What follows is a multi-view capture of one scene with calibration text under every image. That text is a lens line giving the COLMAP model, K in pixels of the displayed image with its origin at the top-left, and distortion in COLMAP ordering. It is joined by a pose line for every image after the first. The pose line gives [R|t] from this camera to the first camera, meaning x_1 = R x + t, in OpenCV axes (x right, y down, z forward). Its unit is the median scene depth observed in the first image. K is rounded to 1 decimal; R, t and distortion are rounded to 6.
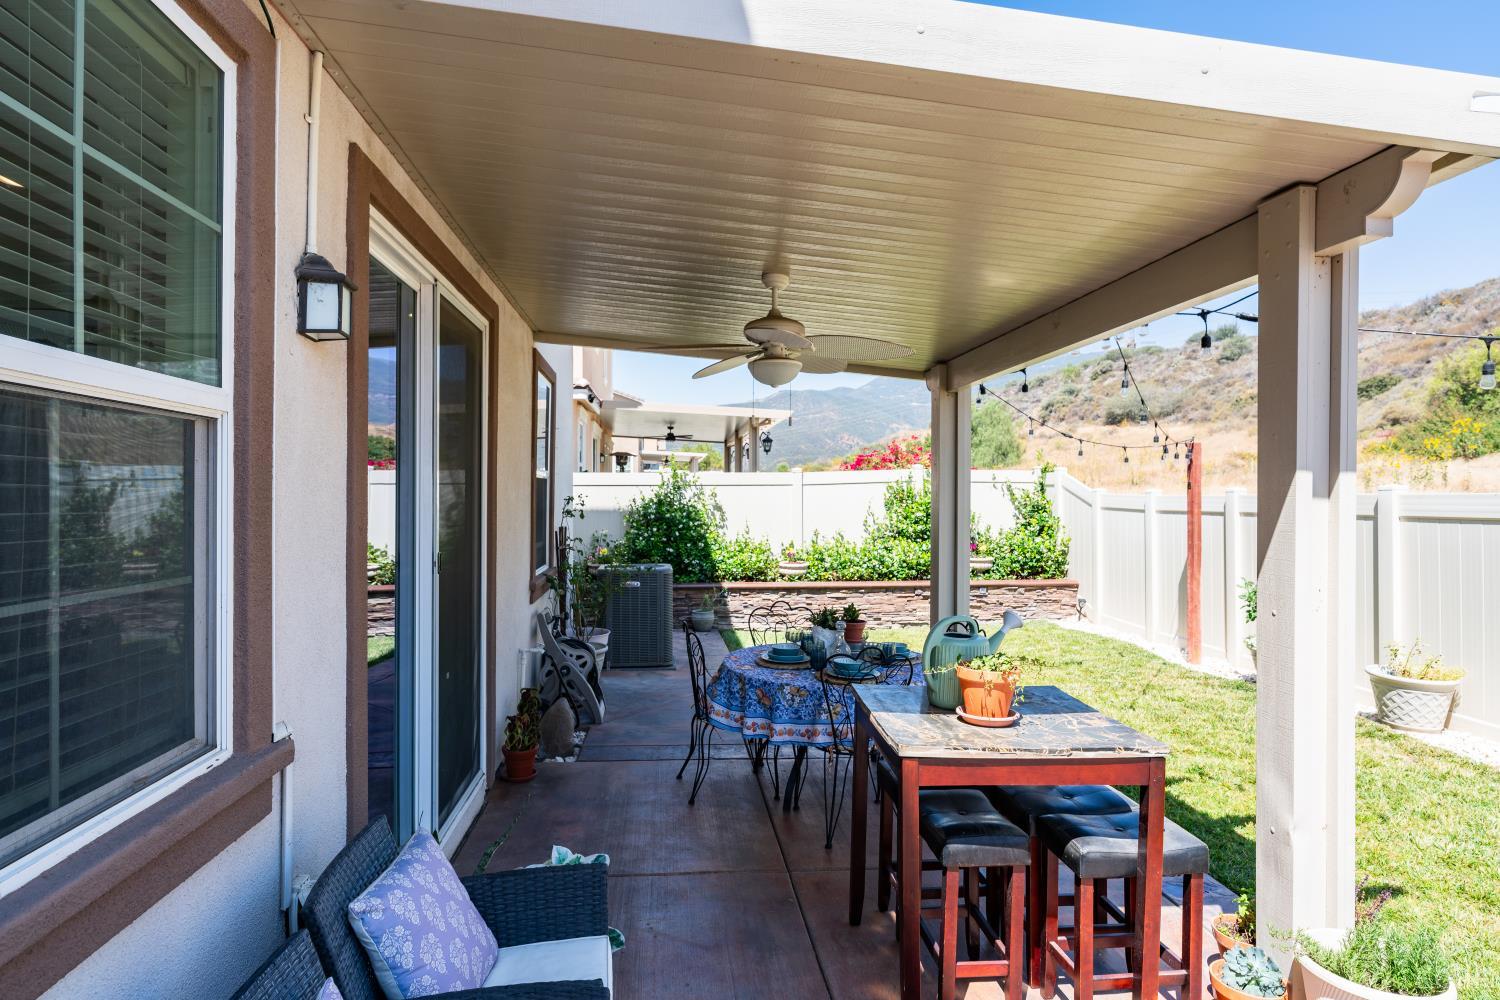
lens RADIAL K [[808.7, 0, 750.0], [0, 808.7, 500.0], [0, 0, 1]] dist [-0.006002, 0.010856]
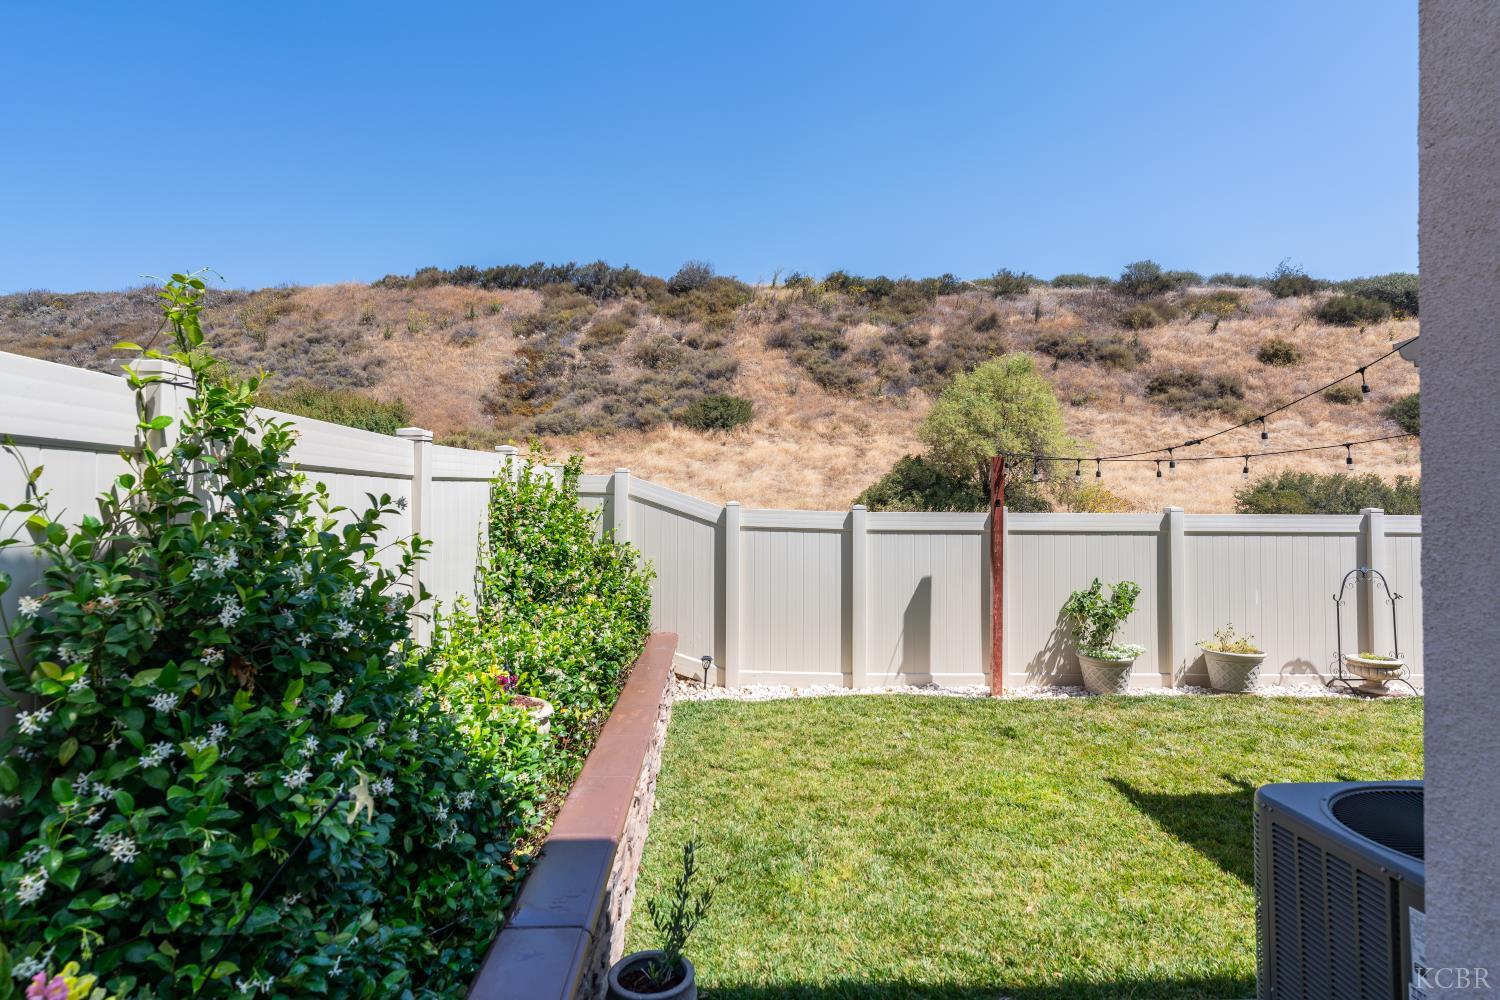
lens RADIAL K [[802.2, 0, 750.0], [0, 802.2, 500.0], [0, 0, 1]] dist [-0.005269, 0.004206]
pose [[0.067181, 0.013988, 0.997643, -0.277833], [-0.004472, 0.999896, -0.013719, -0.005003], [-0.997731, -0.003540, 0.067237, 0.871689]]
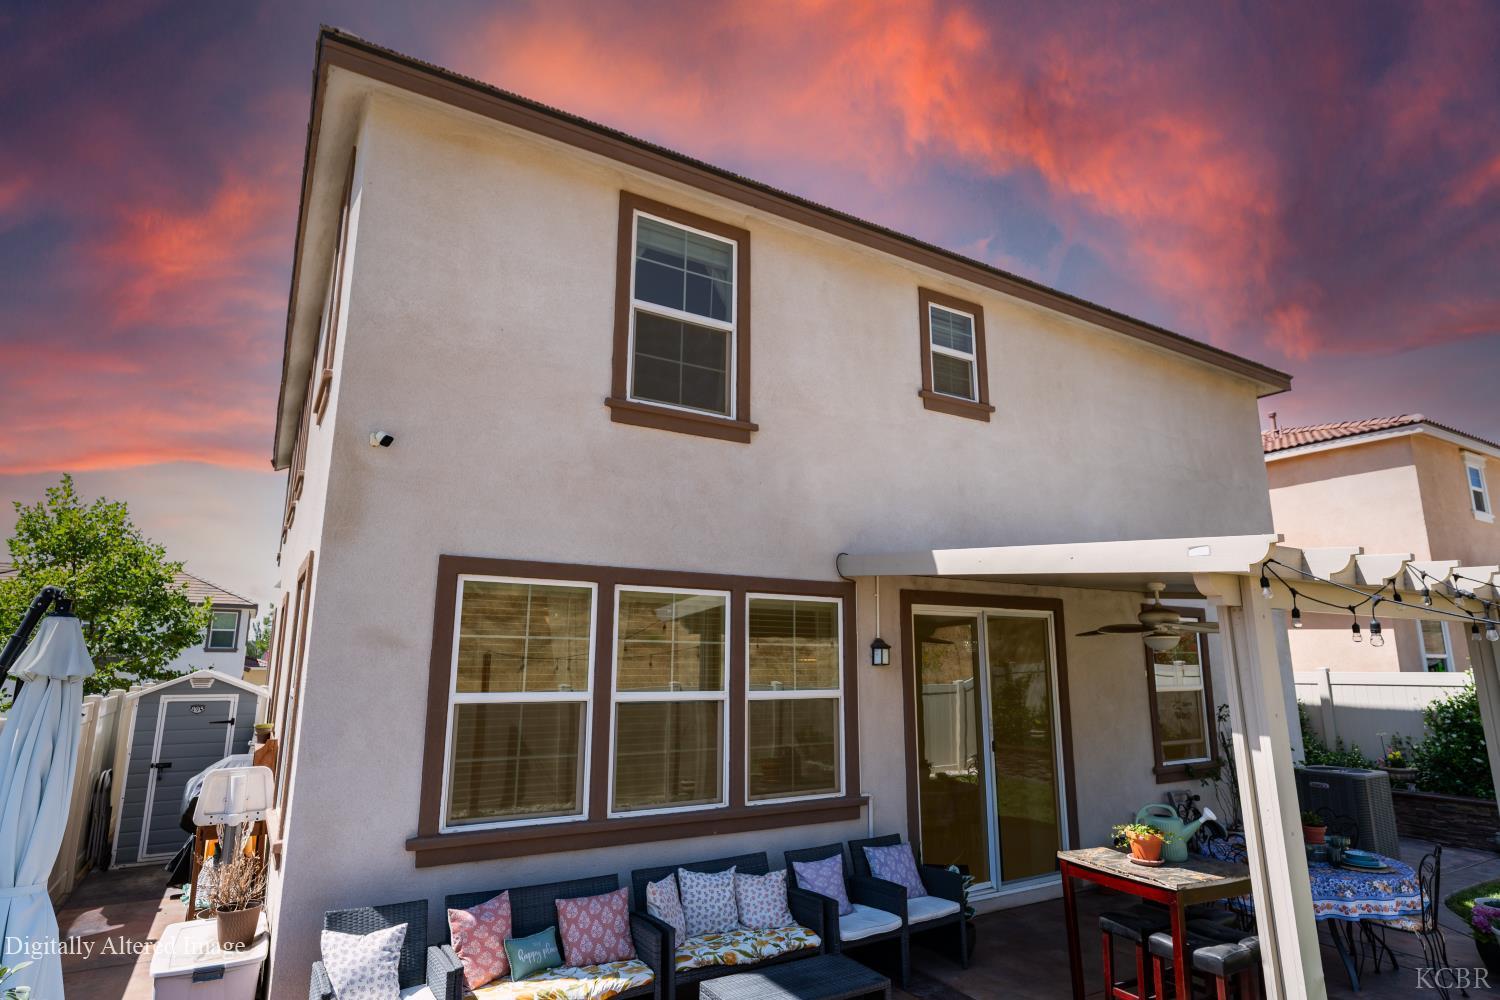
lens RADIAL K [[808.7, 0, 750.0], [0, 808.7, 500.0], [0, 0, 1]] dist [-0.006002, 0.010856]
pose [[0.428041, -0.177982, -0.886061, 0.413395], [-0.001350, 0.980289, -0.197562, -0.040949], [0.903758, 0.085761, 0.419364, -0.156887]]
